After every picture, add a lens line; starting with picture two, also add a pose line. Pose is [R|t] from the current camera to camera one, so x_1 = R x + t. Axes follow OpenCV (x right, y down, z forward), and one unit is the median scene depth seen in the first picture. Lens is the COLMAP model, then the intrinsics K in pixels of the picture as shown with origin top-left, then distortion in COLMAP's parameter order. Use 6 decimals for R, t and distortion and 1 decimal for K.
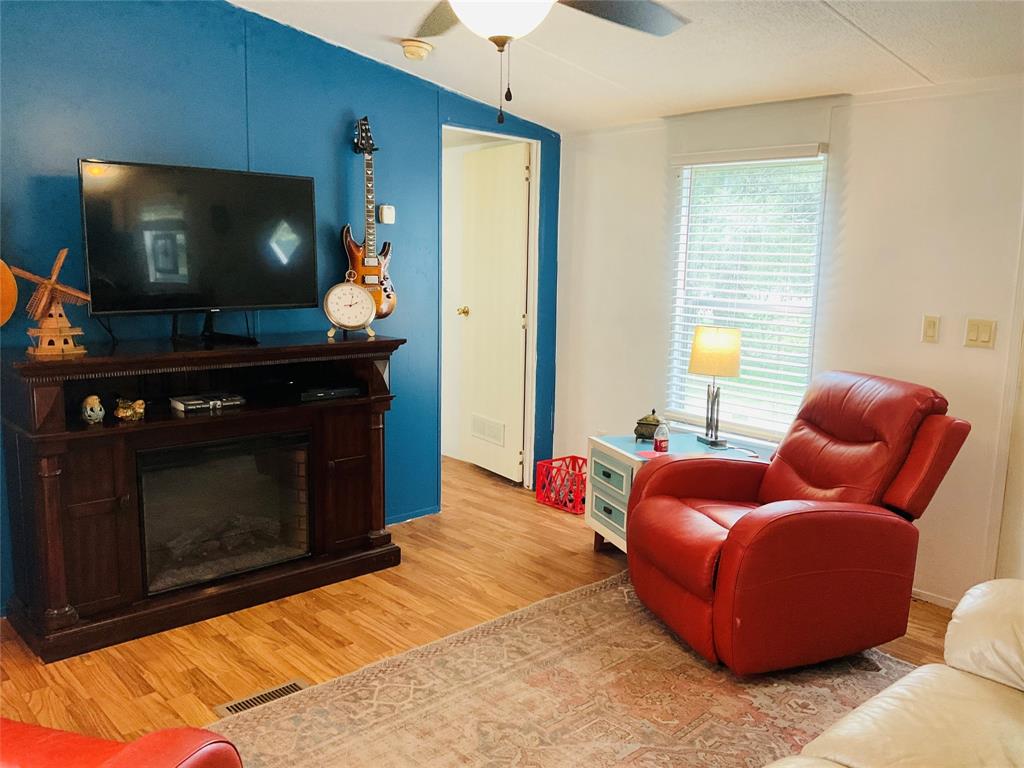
lens RADIAL K [[842.6, 0, 509.9], [0, 842.6, 382.5], [0, 0, 1]] dist [0.123483, -0.238644]
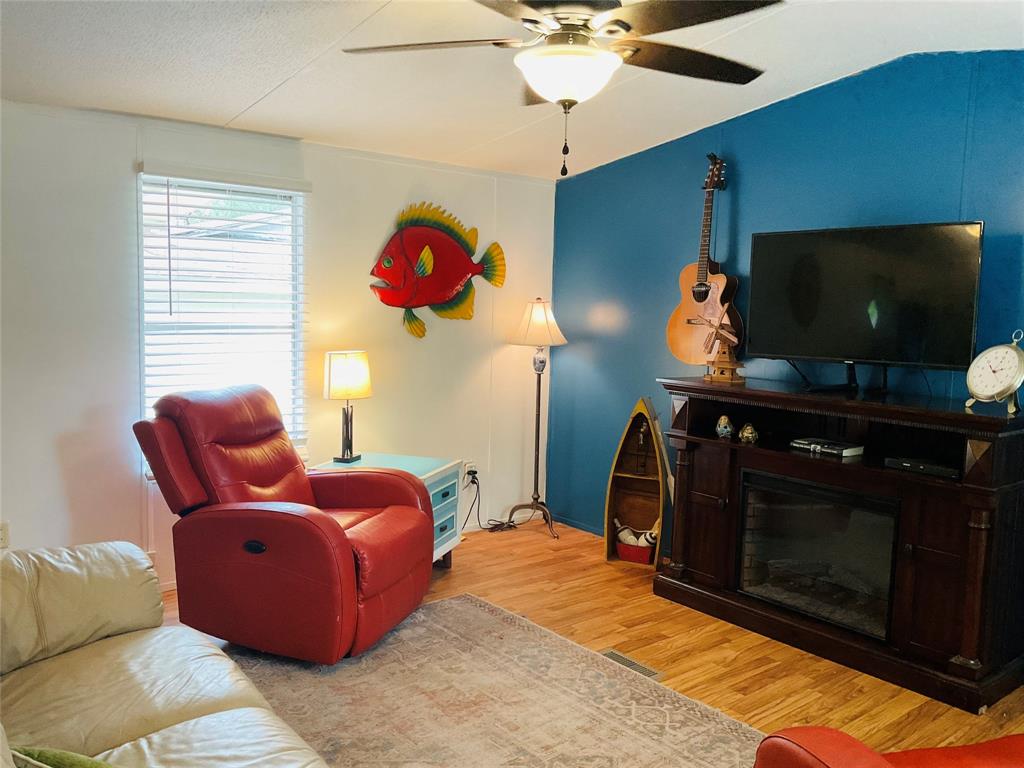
lens RADIAL K [[844.3, 0, 508.4], [0, 844.3, 383.7], [0, 0, 1]] dist [0.119230, -0.245156]
pose [[-0.056671, 0.074106, -0.995639, 0.770048], [-0.179647, 0.980208, 0.083183, -0.076606], [0.982097, 0.183577, -0.042237, 0.695804]]
